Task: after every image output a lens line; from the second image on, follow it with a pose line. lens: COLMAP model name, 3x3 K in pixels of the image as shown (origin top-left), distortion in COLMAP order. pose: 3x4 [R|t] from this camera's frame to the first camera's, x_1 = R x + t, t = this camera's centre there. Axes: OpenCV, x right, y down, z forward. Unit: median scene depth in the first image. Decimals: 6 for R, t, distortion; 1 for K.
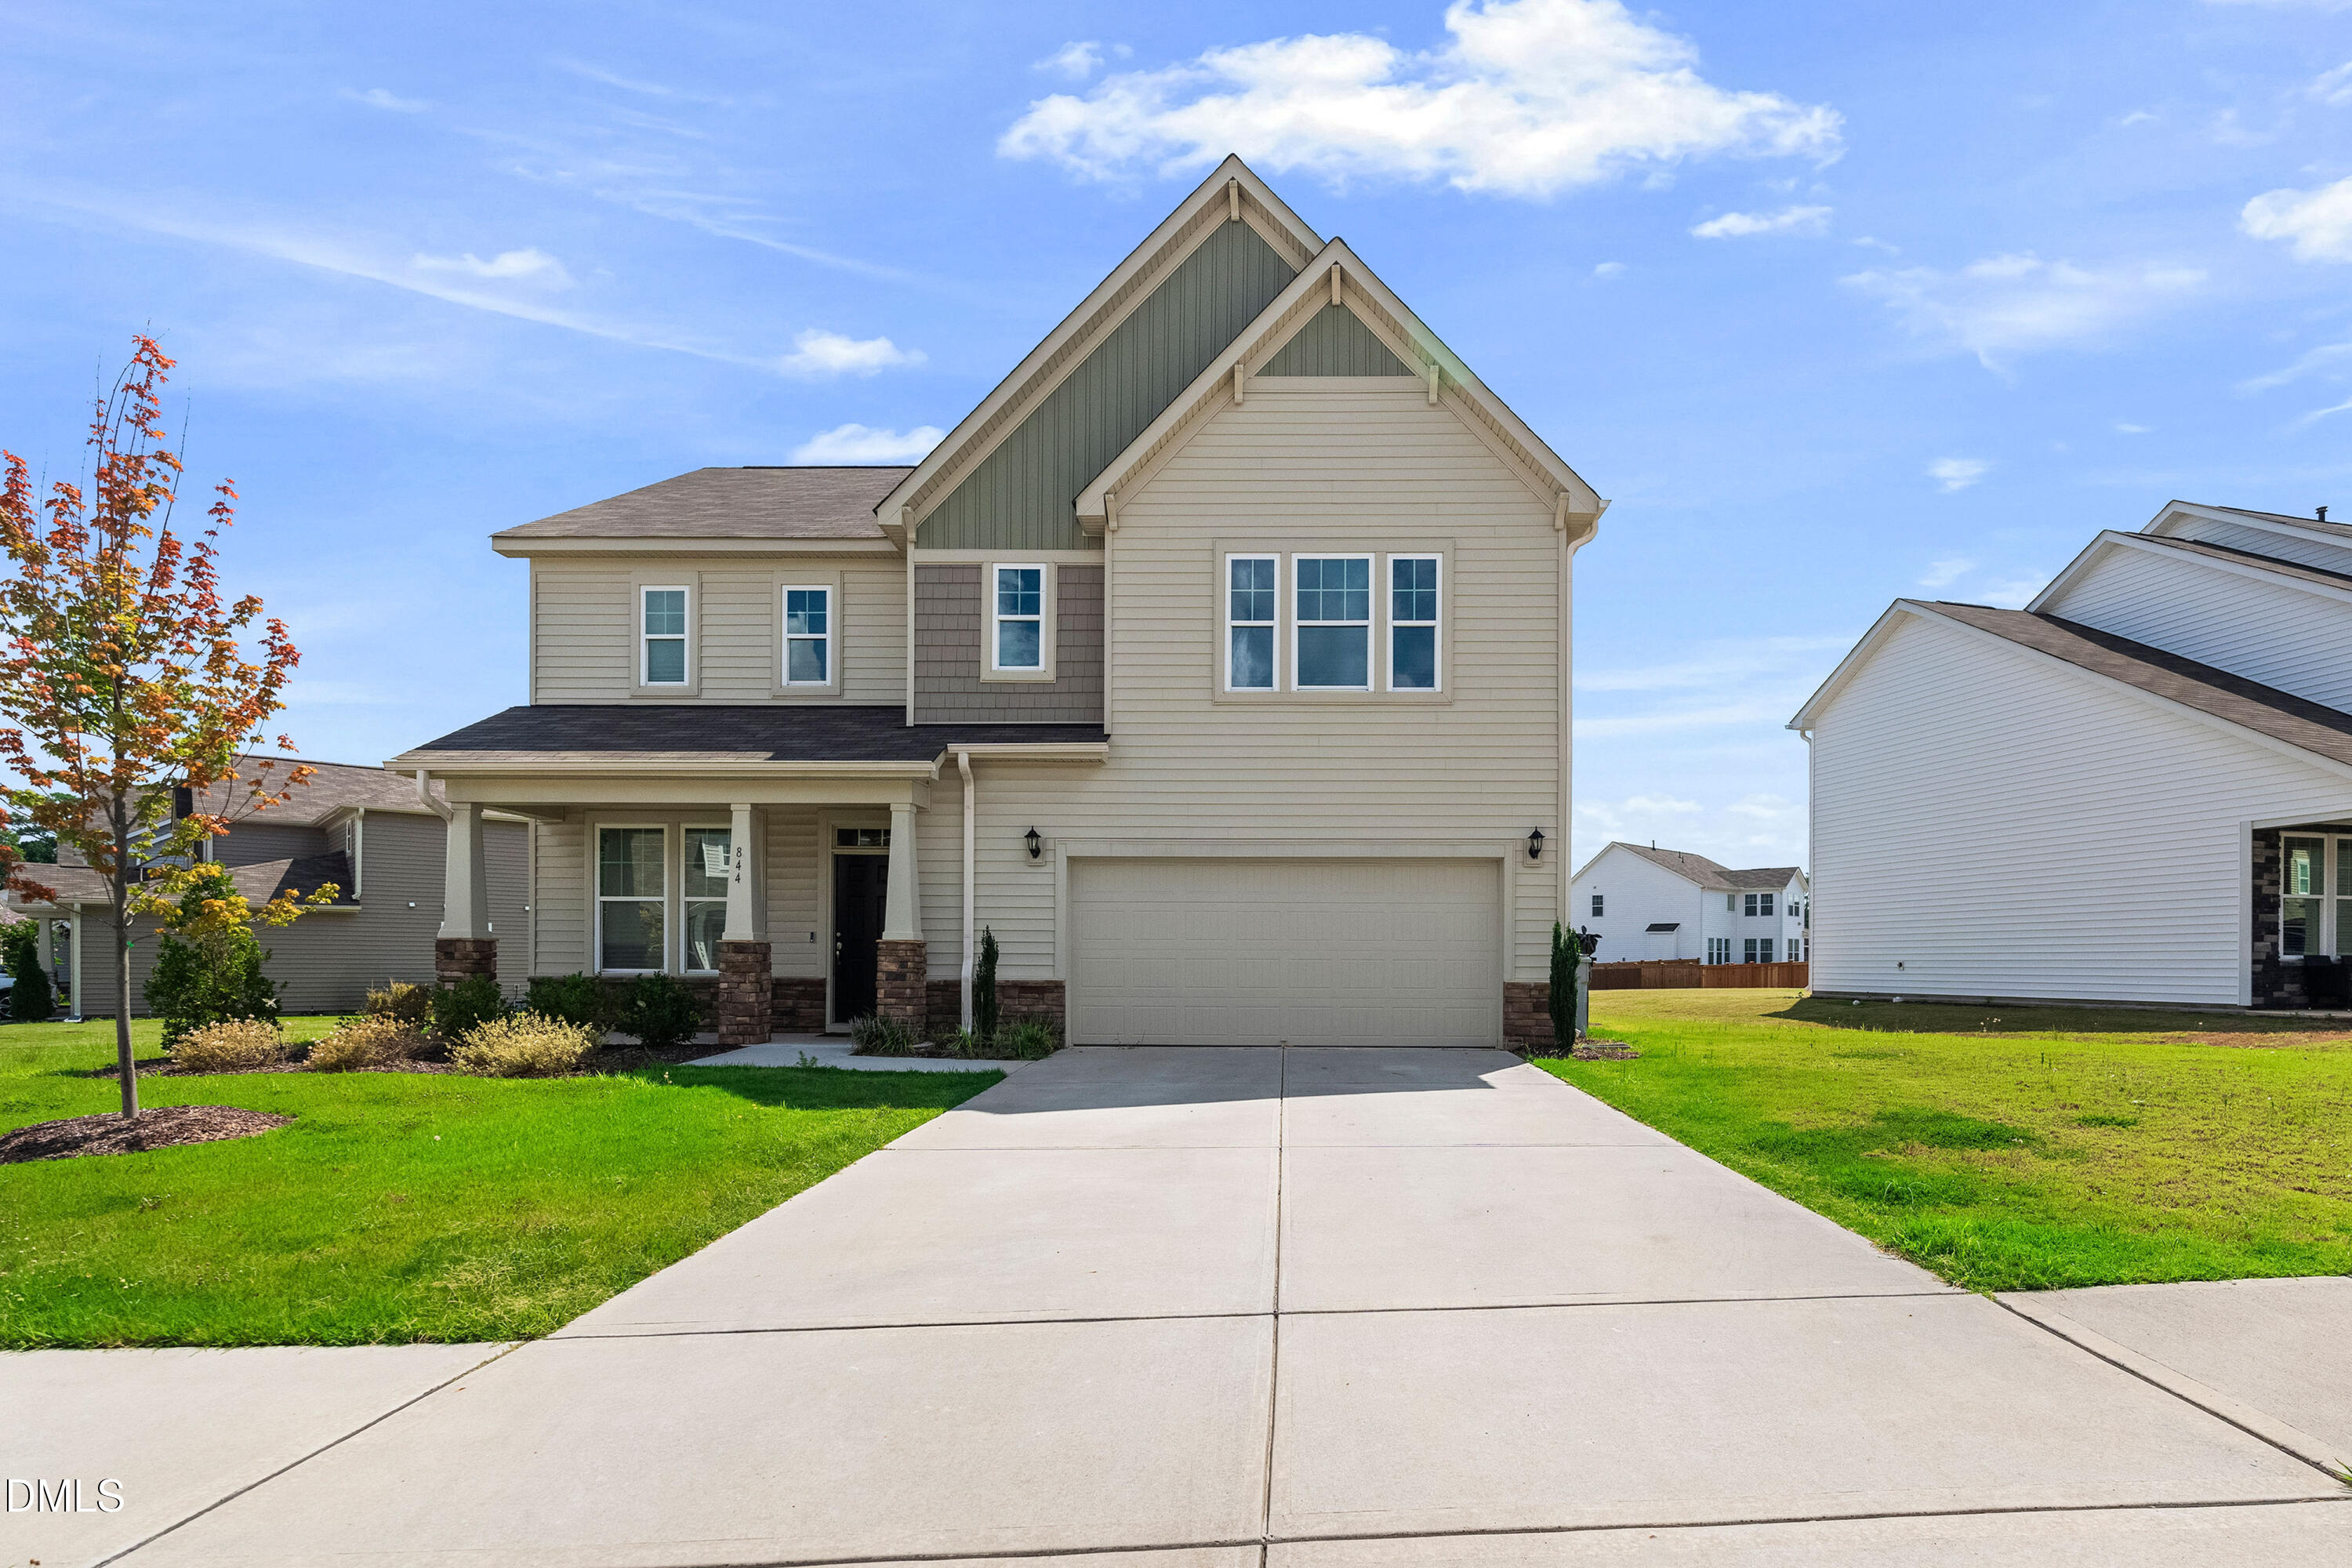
lens RADIAL K [[1196.3, 0, 1250.3], [0, 1196.3, 954.3], [0, 0, 1]] dist [-0.008072, -0.000013]
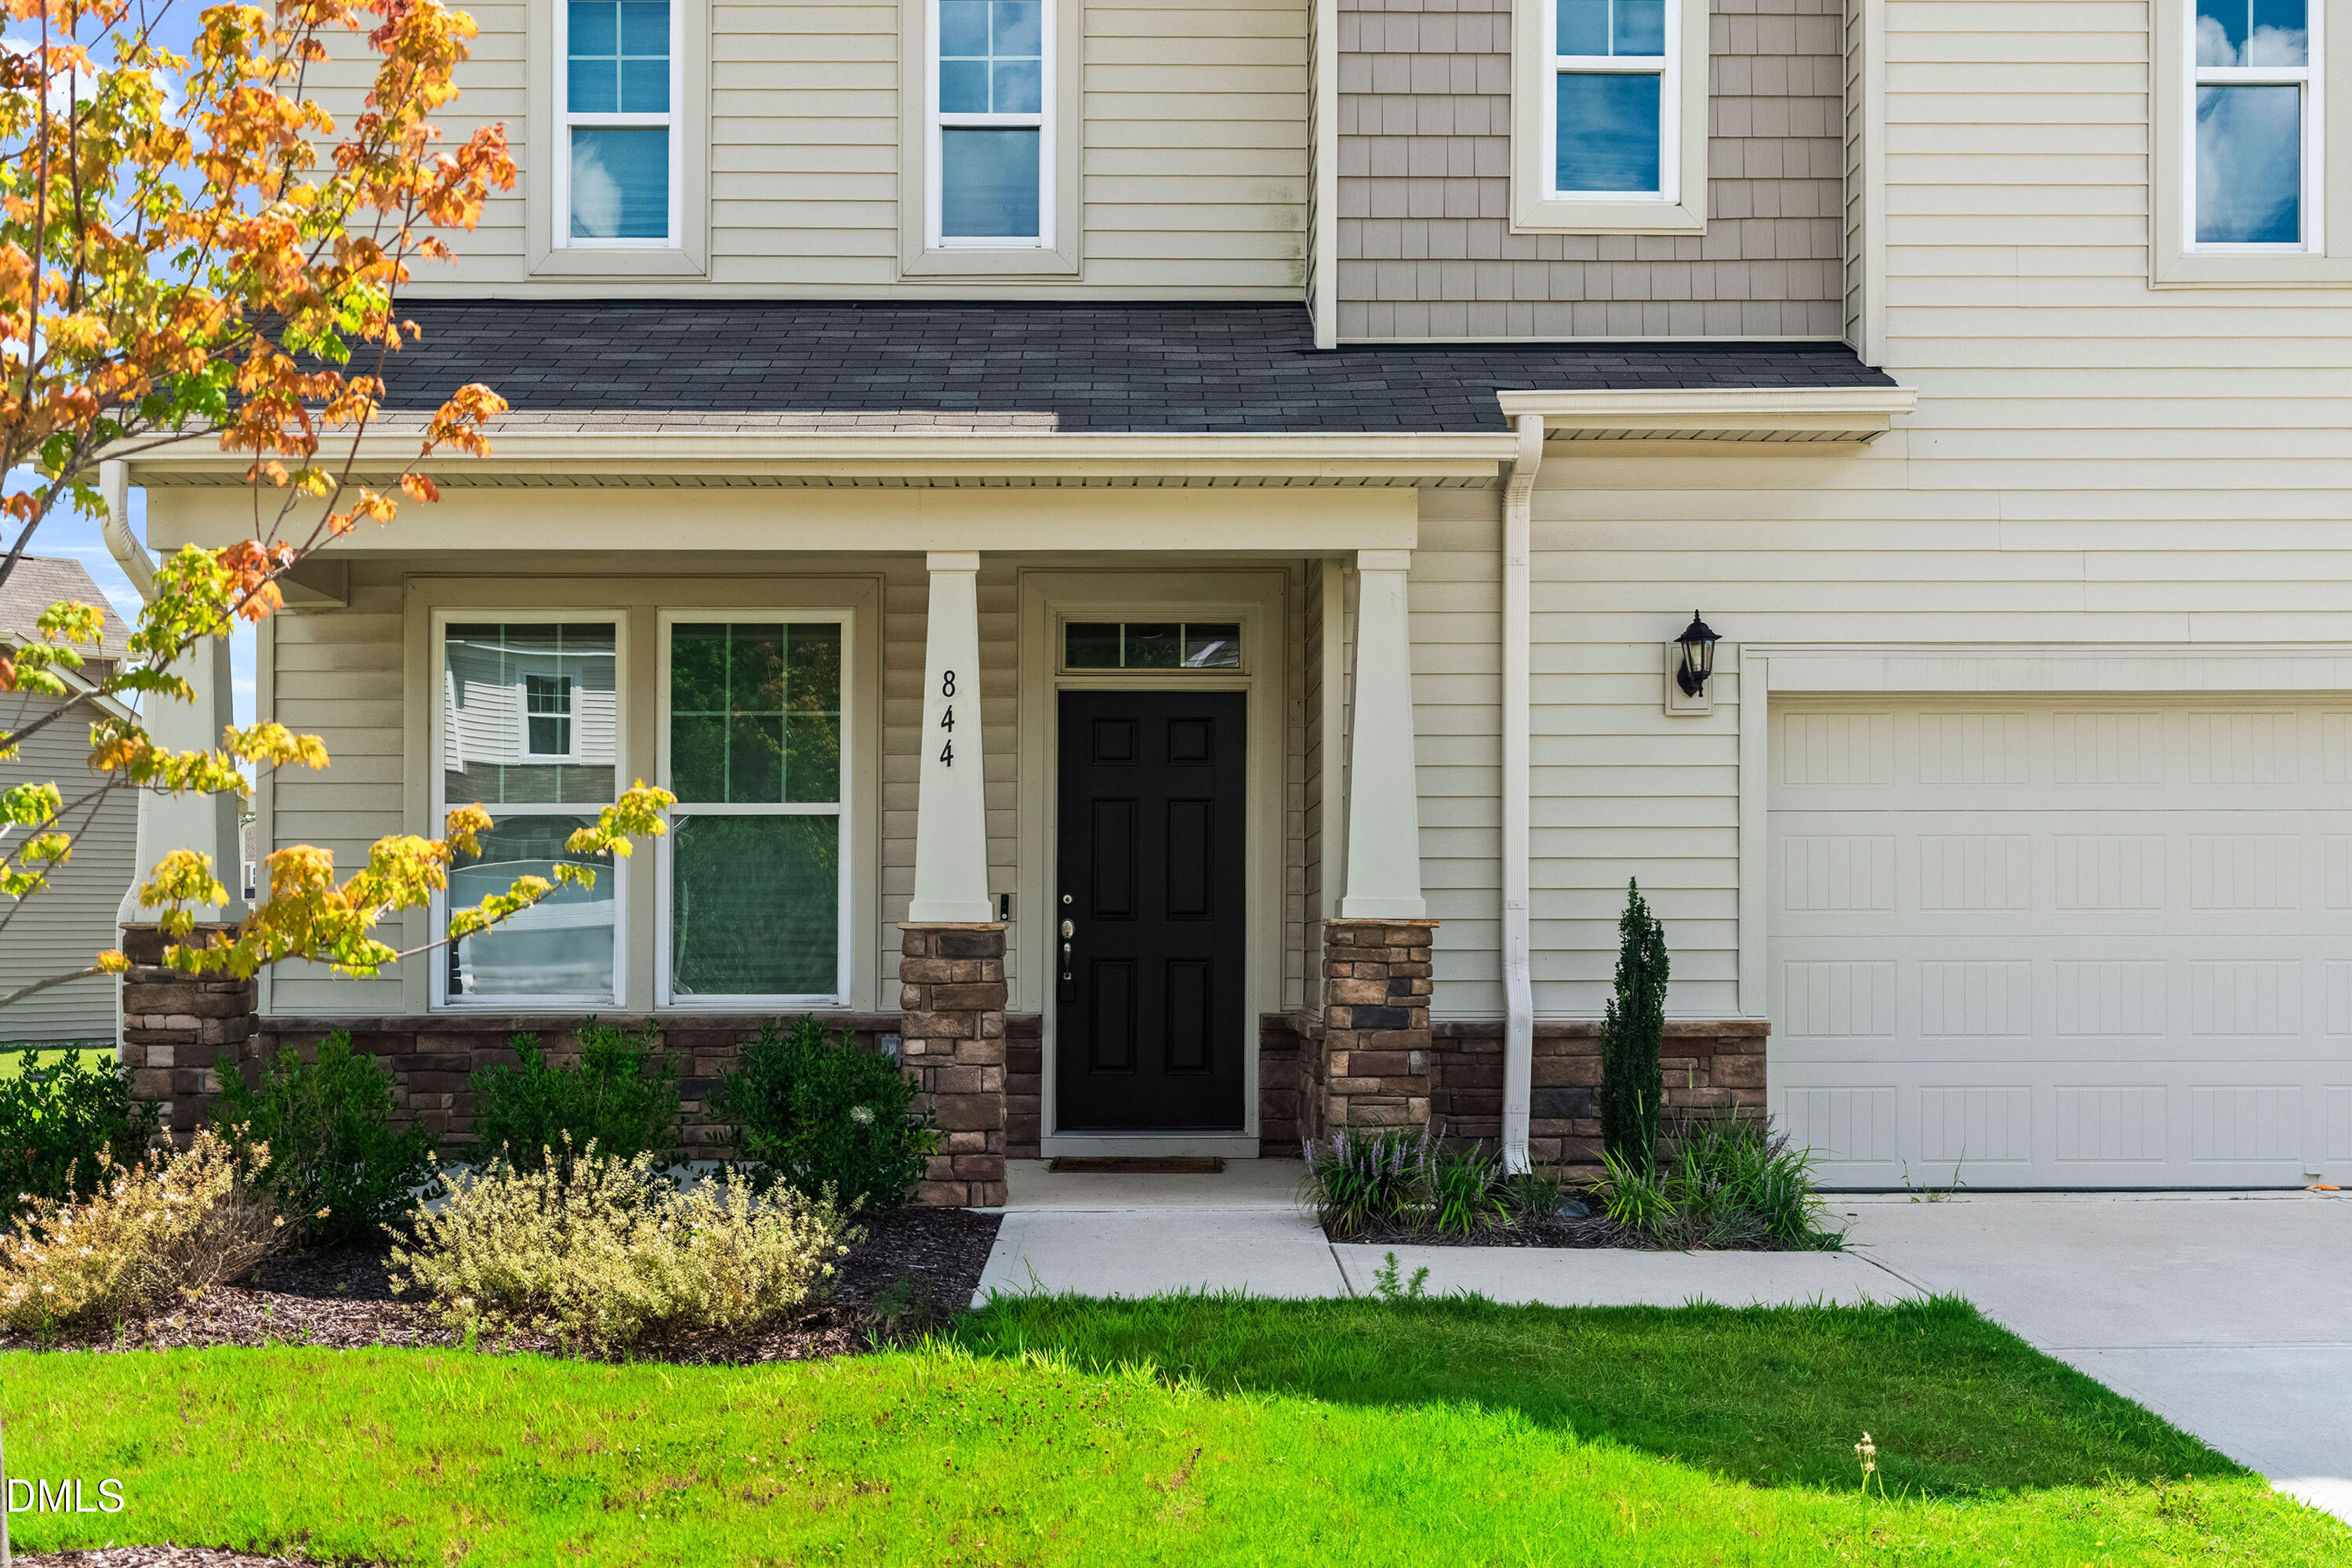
lens RADIAL K [[2608.9, 0, 1185.3], [0, 2608.9, 827.1], [0, 0, 1]] dist [0.009147, 0.011731]
pose [[0.999794, -0.006691, 0.019147, -0.351898], [0.007225, 0.999584, -0.027921, -0.017454], [-0.018952, 0.028054, 0.999427, 0.183290]]
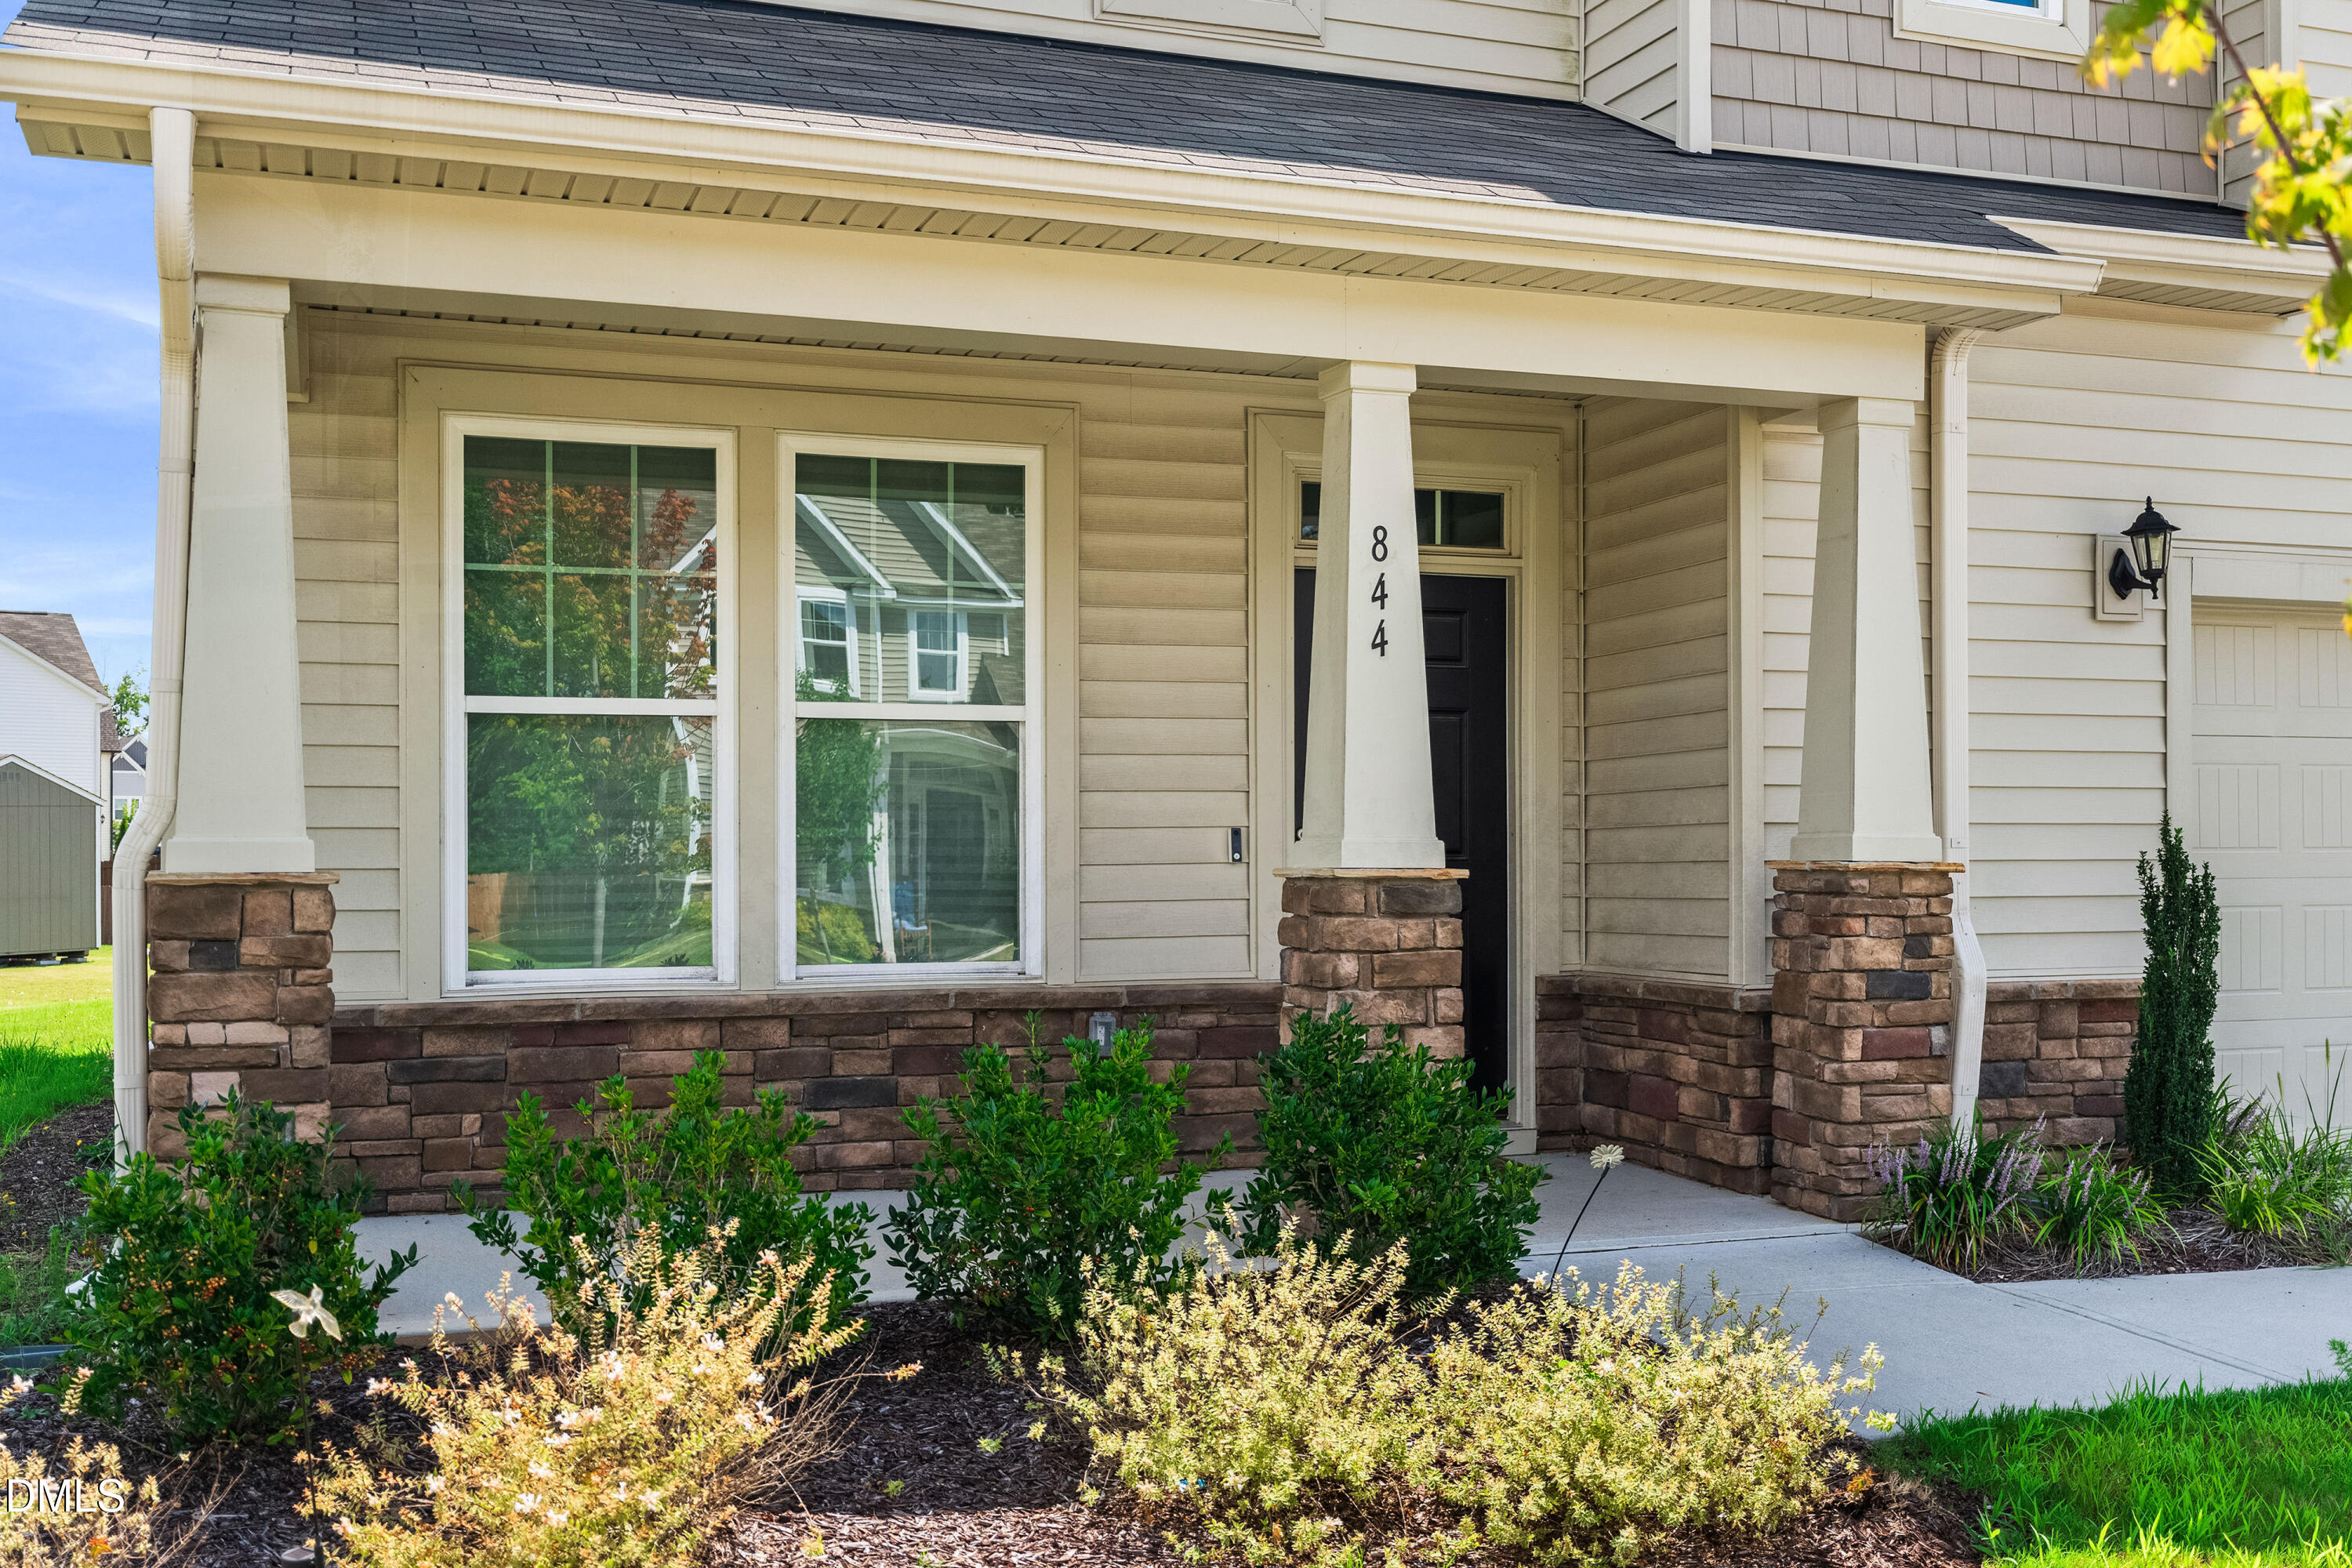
lens RADIAL K [[2404.2, 0, 1210.5], [0, 2404.2, 799.3], [0, 0, 1]] dist [0.012336, 0.012907]
pose [[0.922633, -0.000503, 0.385680, -0.645963], [0.004056, 0.999956, -0.008400, -0.022032], [-0.385659, 0.009314, 0.922594, 0.490218]]
